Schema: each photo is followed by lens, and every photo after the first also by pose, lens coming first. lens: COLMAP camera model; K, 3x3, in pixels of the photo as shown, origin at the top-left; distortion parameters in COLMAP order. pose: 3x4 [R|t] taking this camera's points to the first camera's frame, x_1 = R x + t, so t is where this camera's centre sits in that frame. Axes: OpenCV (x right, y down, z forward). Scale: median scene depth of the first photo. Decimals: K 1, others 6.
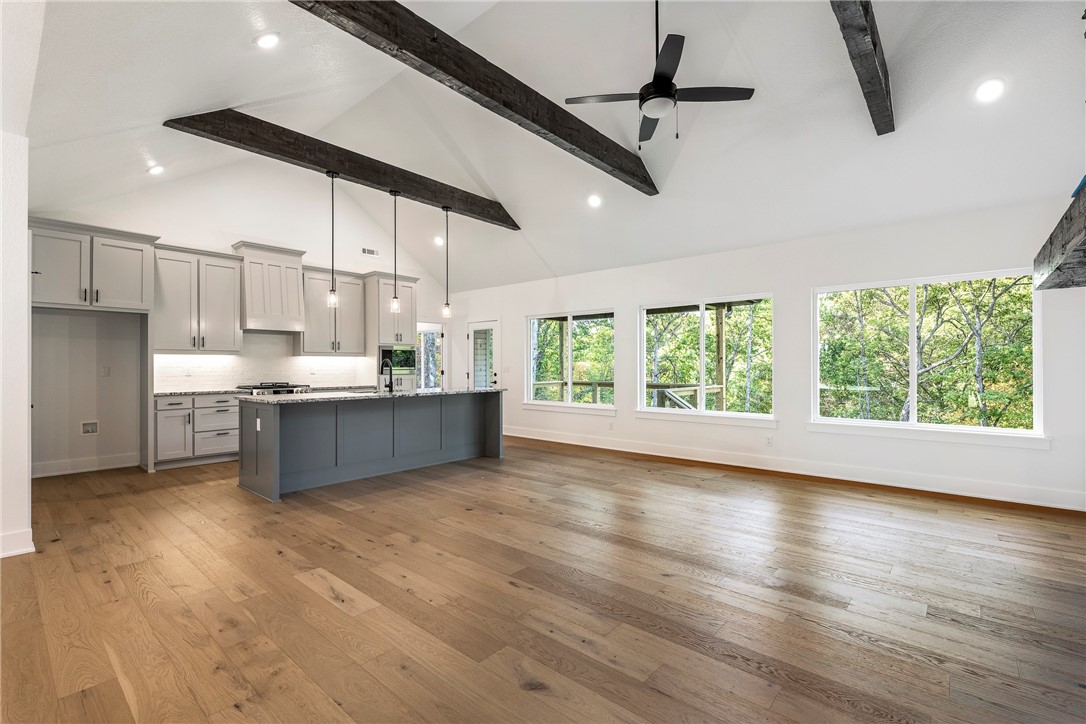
lens RADIAL K [[479.0, 0, 543.4], [0, 479.0, 364.9], [0, 0, 1]] dist [-0.003705, 0.000446]
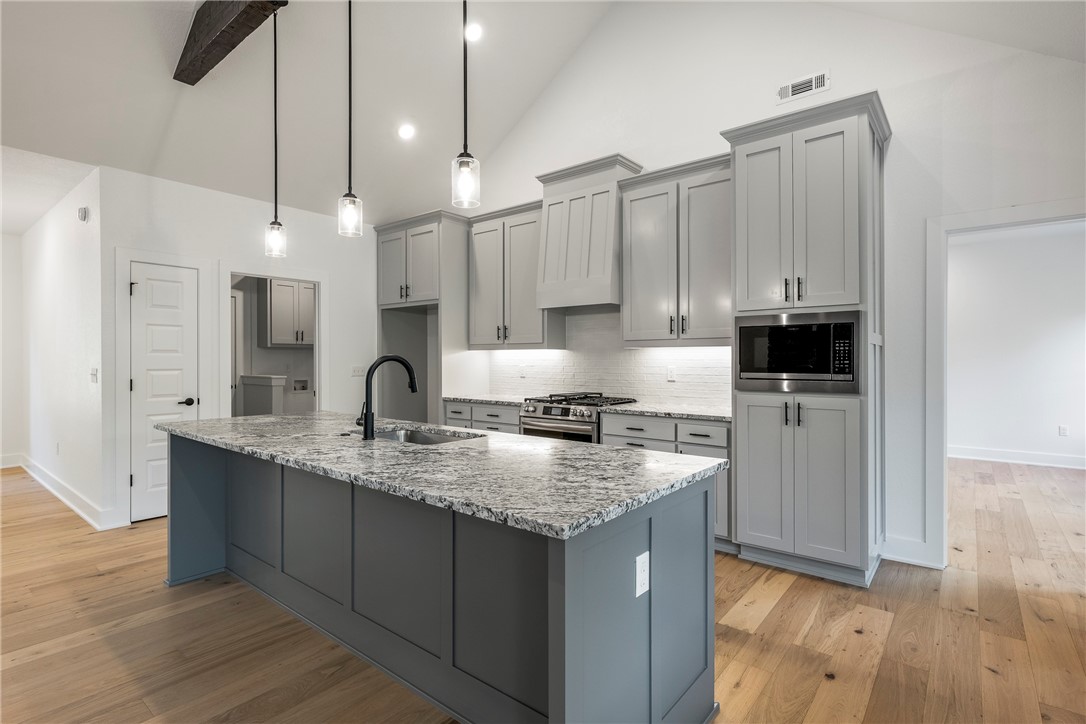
lens RADIAL K [[525.2, 0, 545.5], [0, 525.2, 362.3], [0, 0, 1]] dist [-0.001071, 0.000376]
pose [[0.032555, 0.008888, -0.999430, 0.119664], [0.002306, 0.999957, 0.008968, -0.009968], [0.999467, -0.002597, 0.032533, 1.145124]]
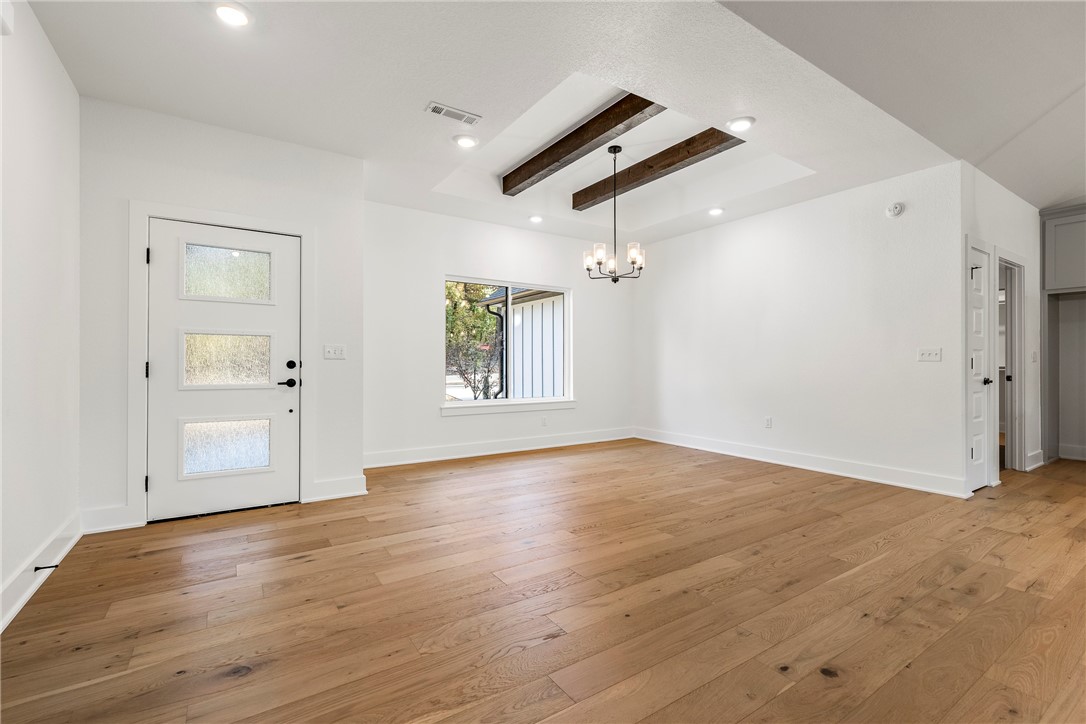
lens RADIAL K [[479.0, 0, 541.7], [0, 479.0, 362.4], [0, 0, 1]] dist [-0.003705, 0.000446]
pose [[-0.273607, 0.000224, -0.961842, 0.225007], [0.001284, 0.999999, -0.000132, 0.024633], [0.961841, -0.001271, -0.273607, 0.167768]]
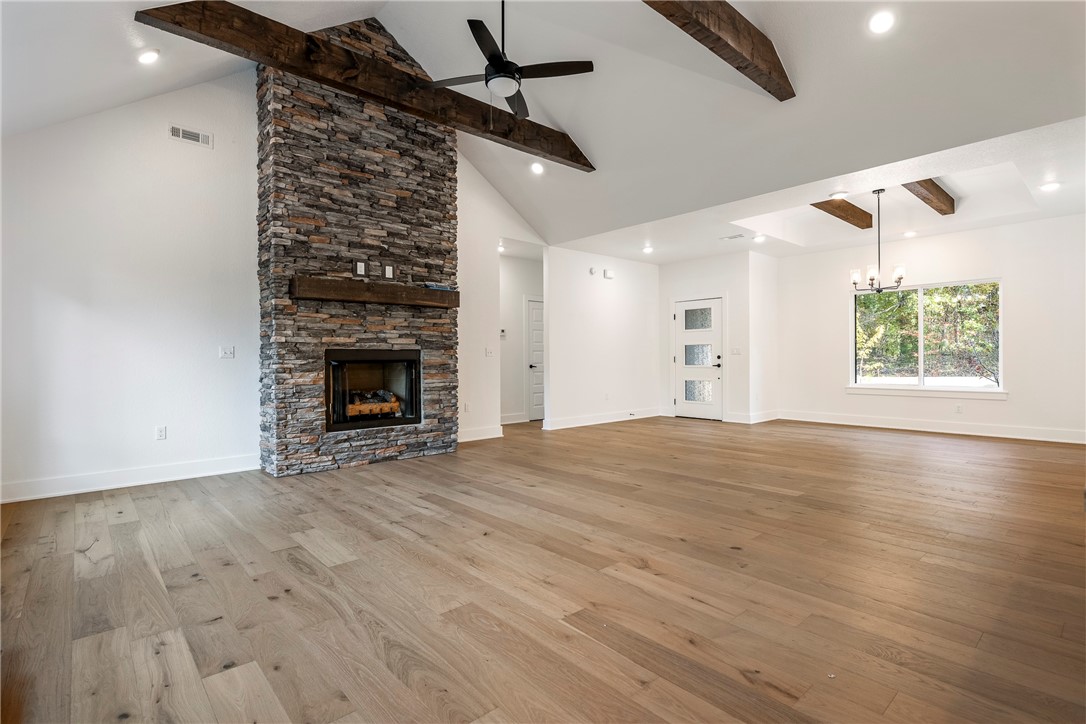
lens RADIAL K [[525.2, 0, 540.3], [0, 525.2, 359.4], [0, 0, 1]] dist [-0.001071, 0.000376]
pose [[-0.990903, 0.009463, 0.134242, 0.008162], [0.009513, 0.999955, -0.000270, 0.029313], [-0.134239, 0.001010, -0.990949, 1.283804]]
